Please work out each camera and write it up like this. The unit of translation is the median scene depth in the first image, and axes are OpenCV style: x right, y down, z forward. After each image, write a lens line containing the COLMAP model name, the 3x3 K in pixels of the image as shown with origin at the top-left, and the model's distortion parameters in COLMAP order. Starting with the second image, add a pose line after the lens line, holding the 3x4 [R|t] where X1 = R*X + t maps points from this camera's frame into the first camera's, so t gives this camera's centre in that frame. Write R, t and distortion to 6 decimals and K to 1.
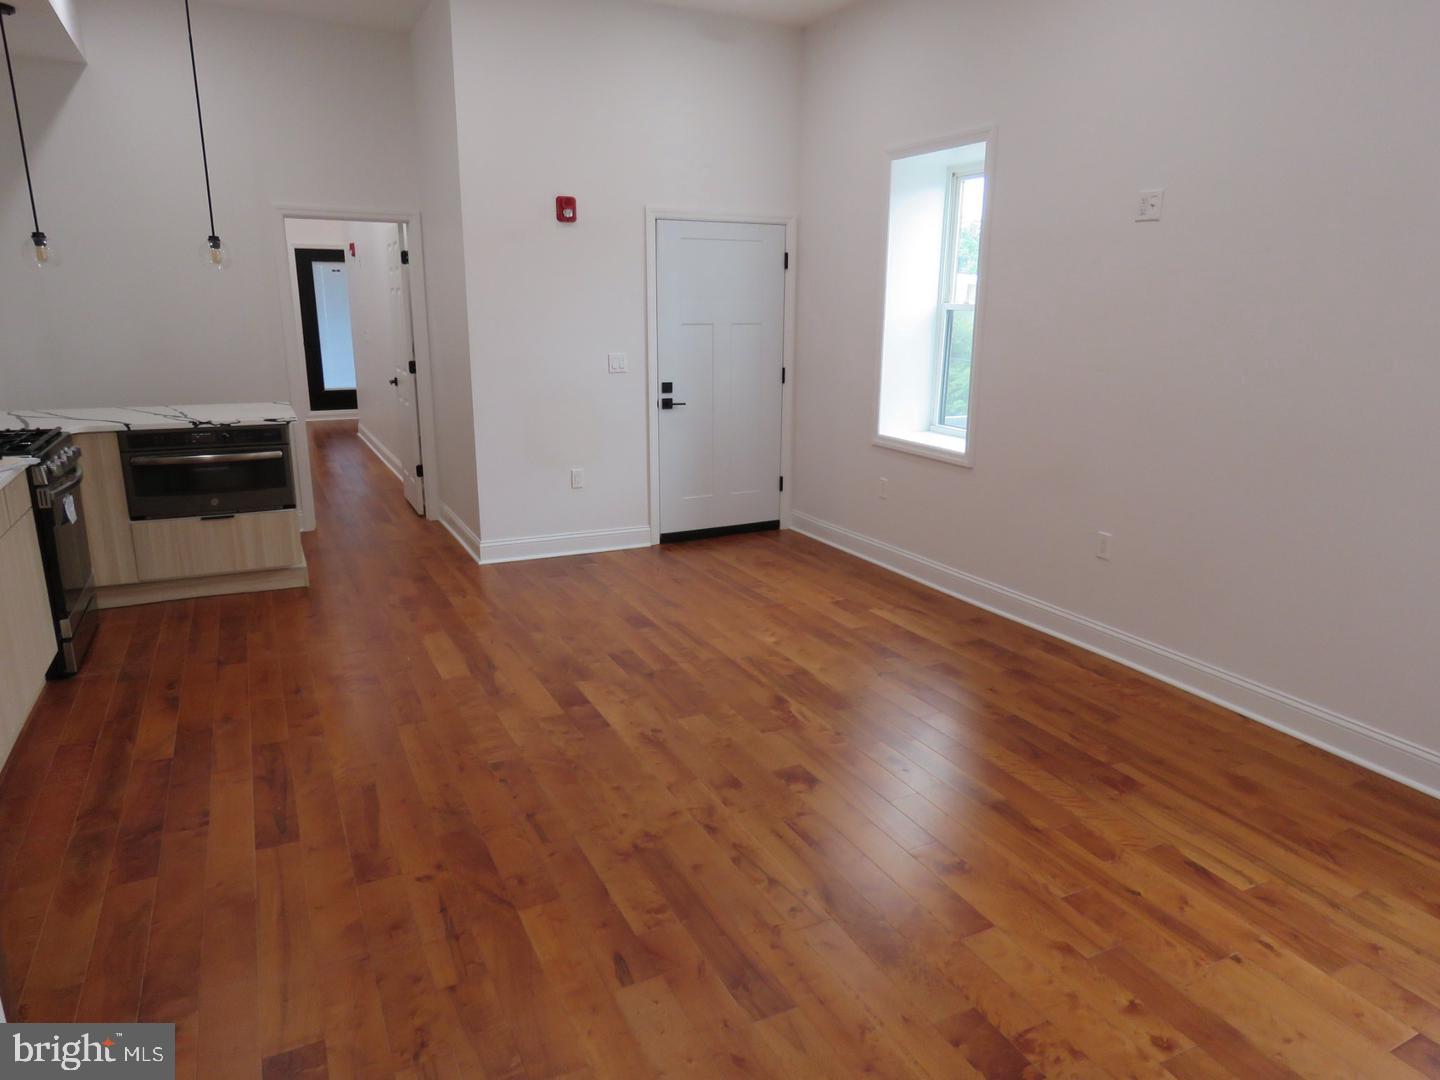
lens RADIAL K [[914.1, 0, 720.1], [0, 914.1, 542.1], [0, 0, 1]] dist [-0.008481, 0.007163]
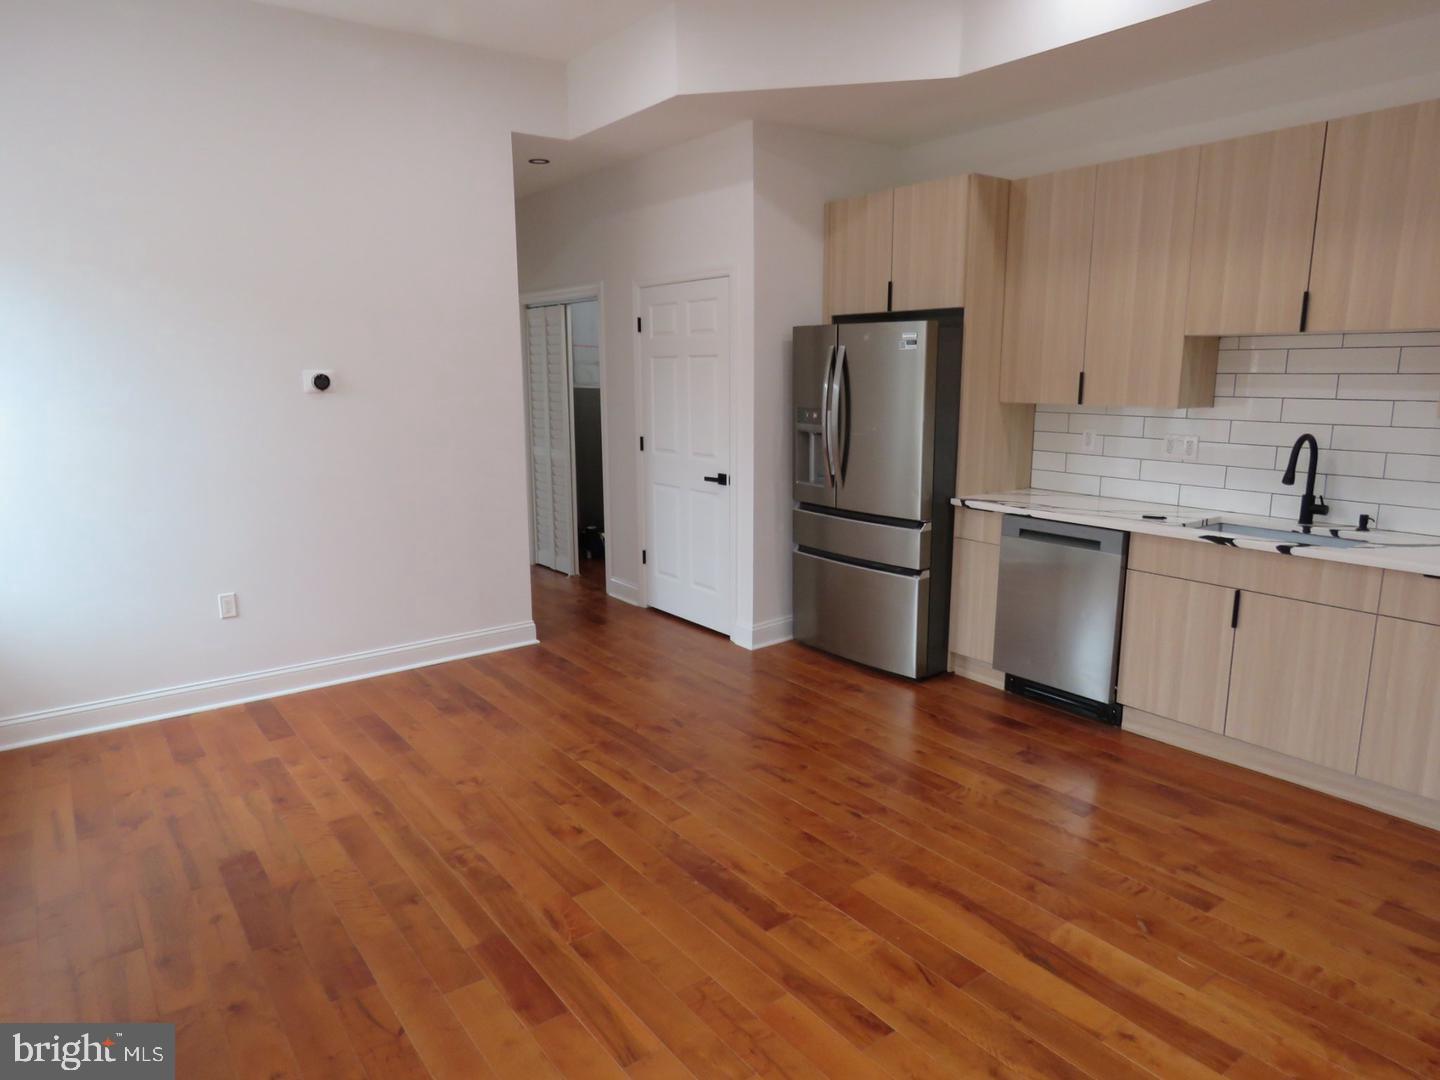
lens RADIAL K [[914.1, 0, 713.6], [0, 914.1, 543.5], [0, 0, 1]] dist [-0.008481, 0.007163]
pose [[-0.983862, 0.028907, -0.176578, 0.066054], [-0.050811, 0.901099, 0.430627, -0.344904], [0.171562, 0.432650, -0.885088, 1.260746]]
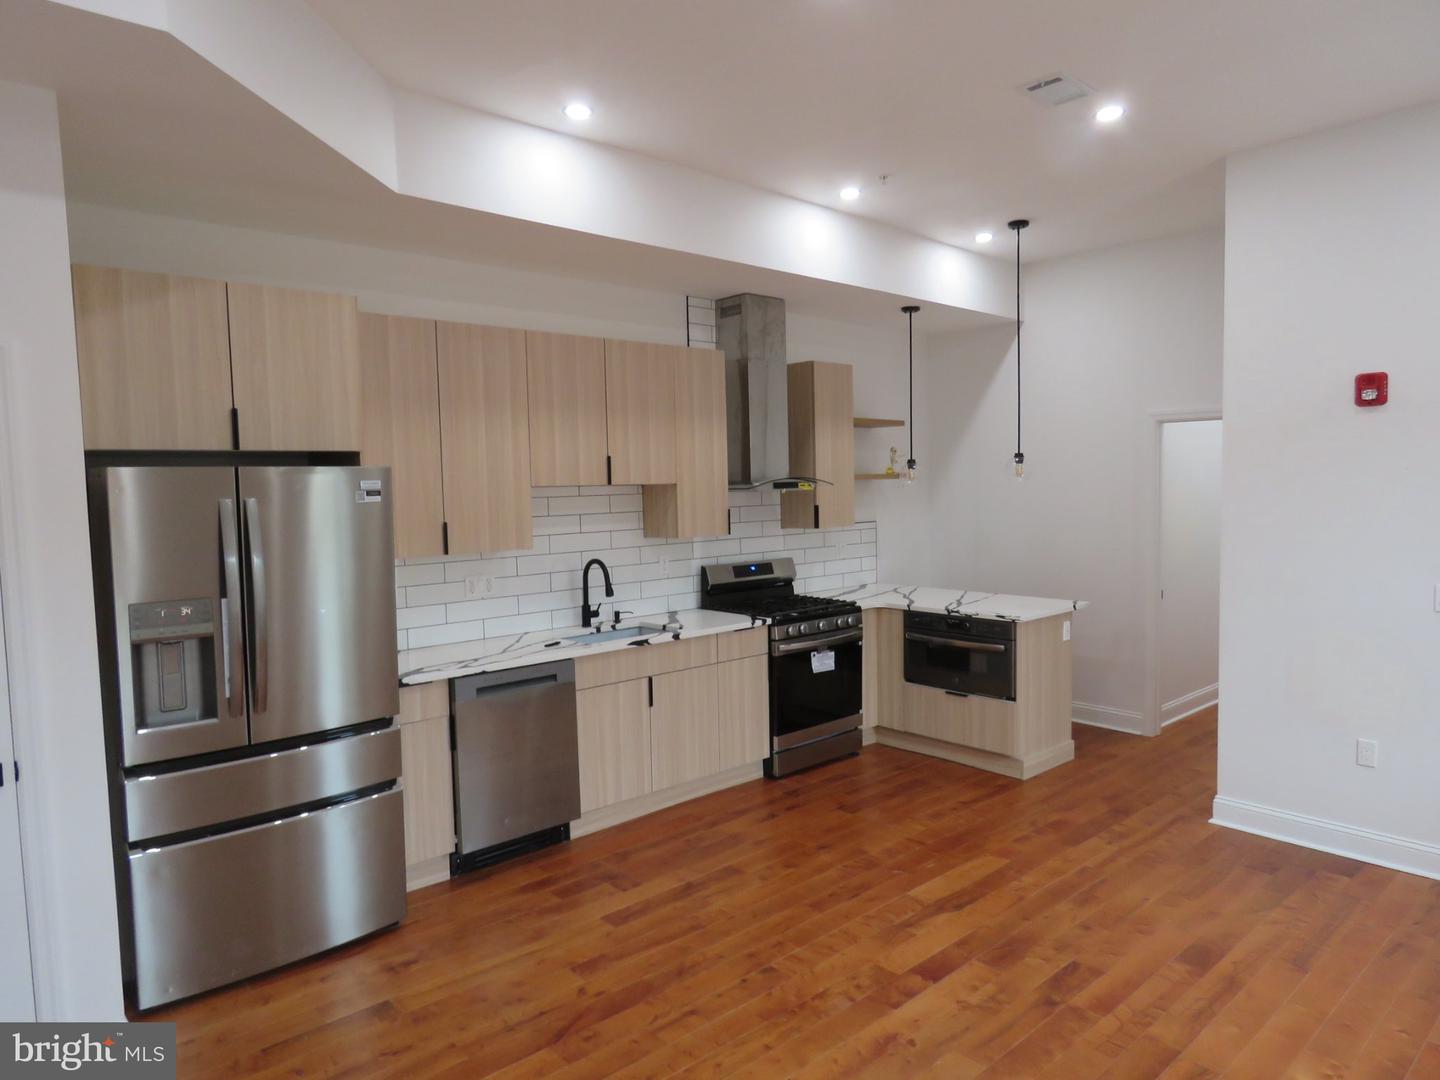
lens RADIAL K [[914.1, 0, 714.3], [0, 914.1, 539.6], [0, 0, 1]] dist [-0.008481, 0.007163]
pose [[0.271696, 0.042414, -0.961448, 0.498886], [-0.223077, 0.974595, -0.020046, -0.136252], [0.936172, 0.219923, 0.274256, 0.393882]]
